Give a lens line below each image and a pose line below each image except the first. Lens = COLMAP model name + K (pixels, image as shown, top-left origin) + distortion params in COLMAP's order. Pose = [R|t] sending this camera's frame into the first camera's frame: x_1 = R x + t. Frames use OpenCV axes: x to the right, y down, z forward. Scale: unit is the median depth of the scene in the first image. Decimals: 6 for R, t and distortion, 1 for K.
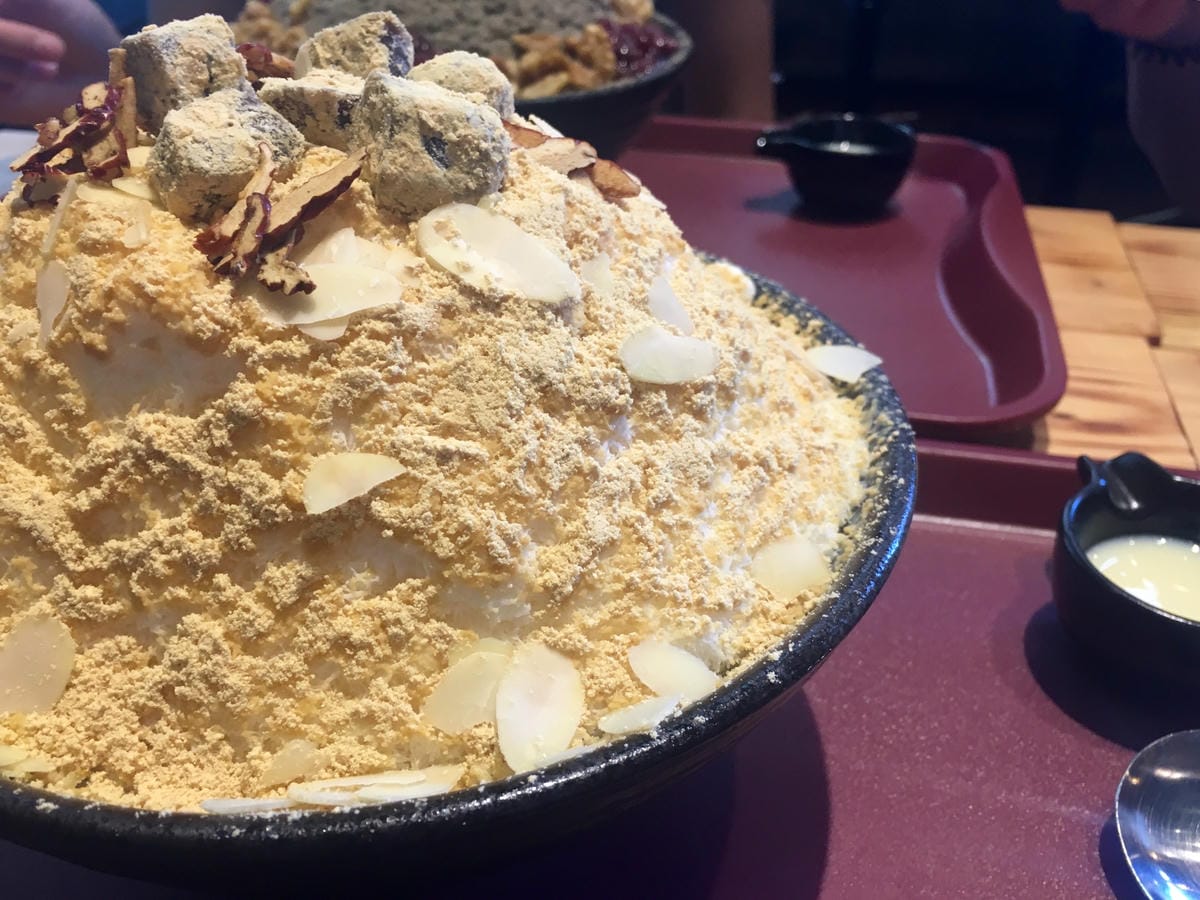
lens RADIAL K [[1086.3, 0, 600.2], [0, 1086.3, 422.9], [0, 0, 1]] dist [0.078768, -0.102379]
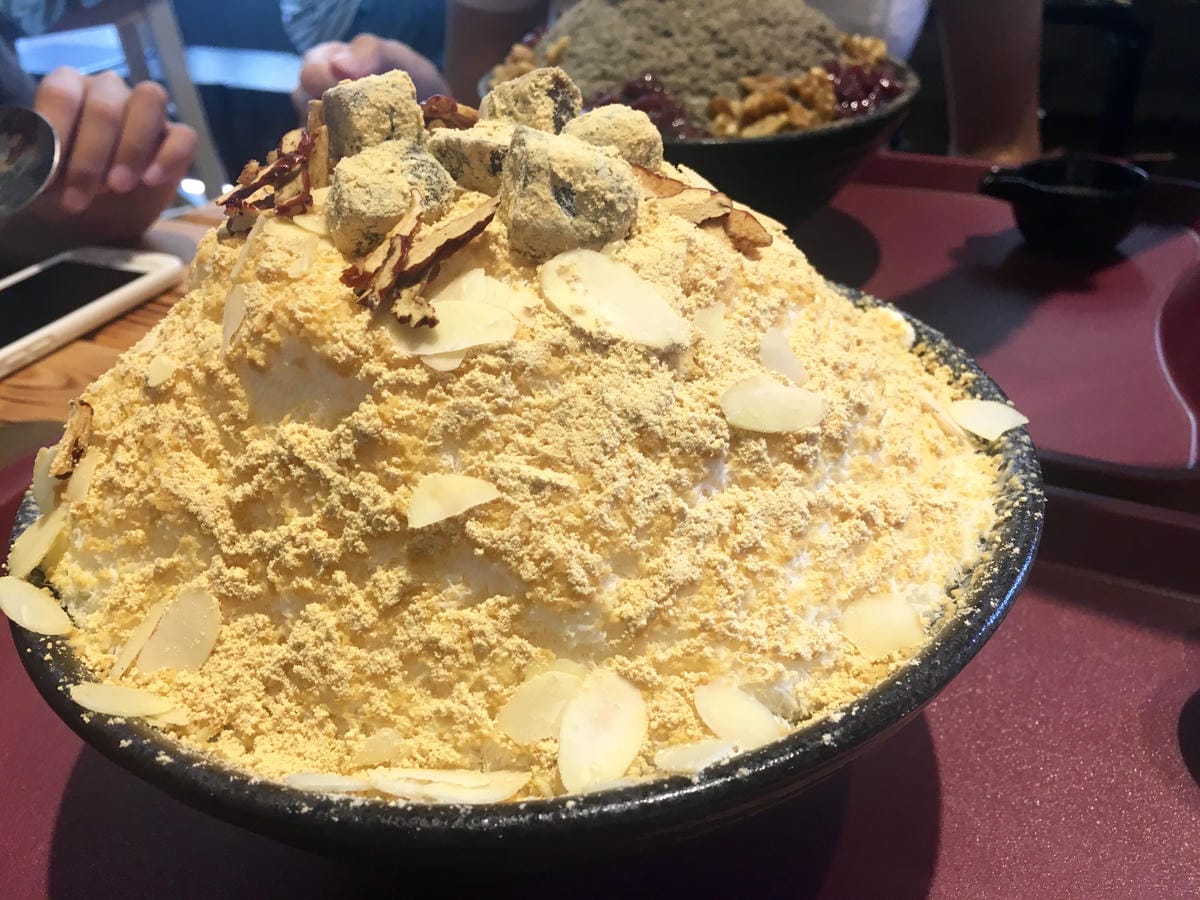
lens RADIAL K [[992.7, 0, 599.9], [0, 992.7, 434.0], [0, 0, 1]] dist [0.071043, 0.001595]
pose [[0.971359, 0.084306, -0.222159, 0.126744], [-0.082930, 0.996434, 0.015532, -0.039449], [0.222676, 0.003336, 0.974887, 0.053965]]
